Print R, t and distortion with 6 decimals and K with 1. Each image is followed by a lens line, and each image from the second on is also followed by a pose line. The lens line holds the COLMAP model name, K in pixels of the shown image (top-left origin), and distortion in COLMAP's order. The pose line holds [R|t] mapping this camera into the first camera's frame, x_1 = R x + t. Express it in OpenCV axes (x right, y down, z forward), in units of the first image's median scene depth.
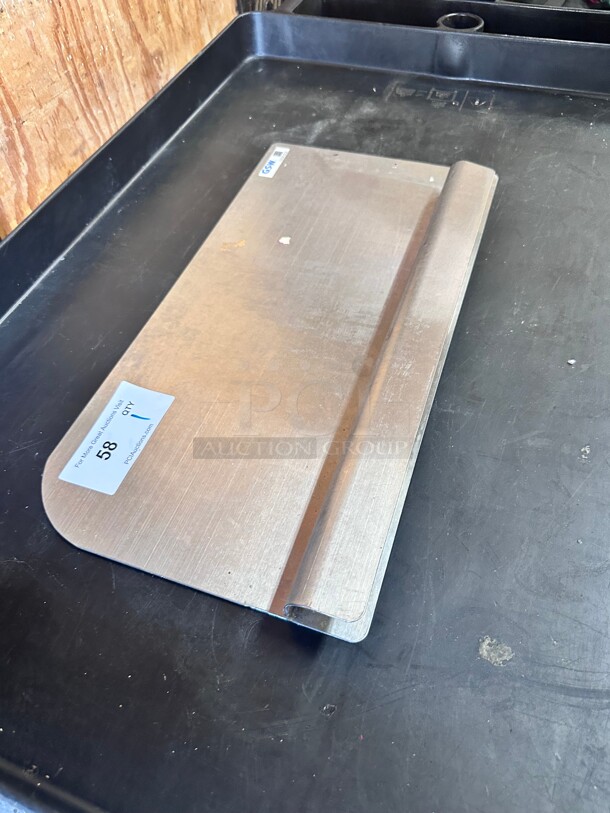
lens RADIAL K [[561.3, 0, 302.4], [0, 561.3, 410.2], [0, 0, 1]] dist [-0.010226, -0.027946]
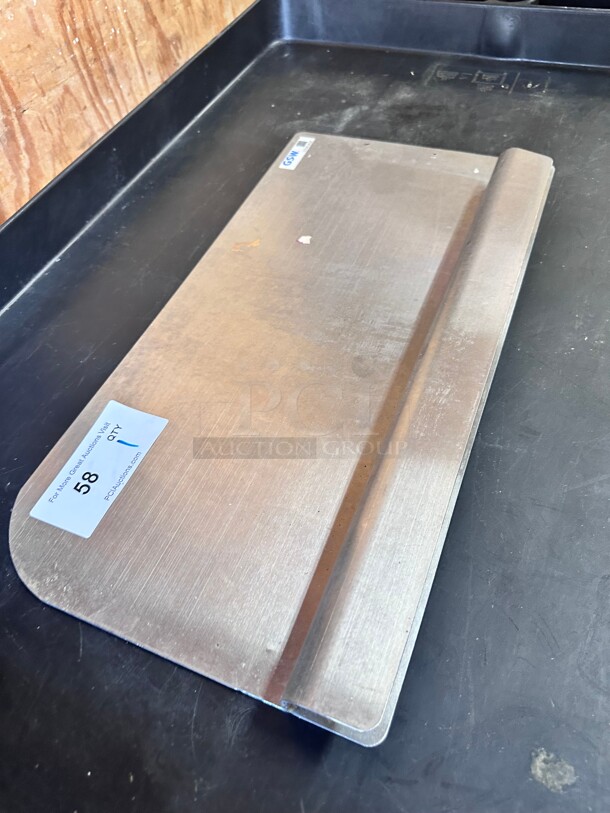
lens RADIAL K [[561.3, 0, 299.9], [0, 561.3, 426.0], [0, 0, 1]] dist [-0.010226, -0.027946]
pose [[0.998066, 0.021513, -0.058329, 0.020952], [-0.020719, 0.999685, 0.014171, -0.029358], [0.058615, -0.012935, 0.998197, 0.146067]]
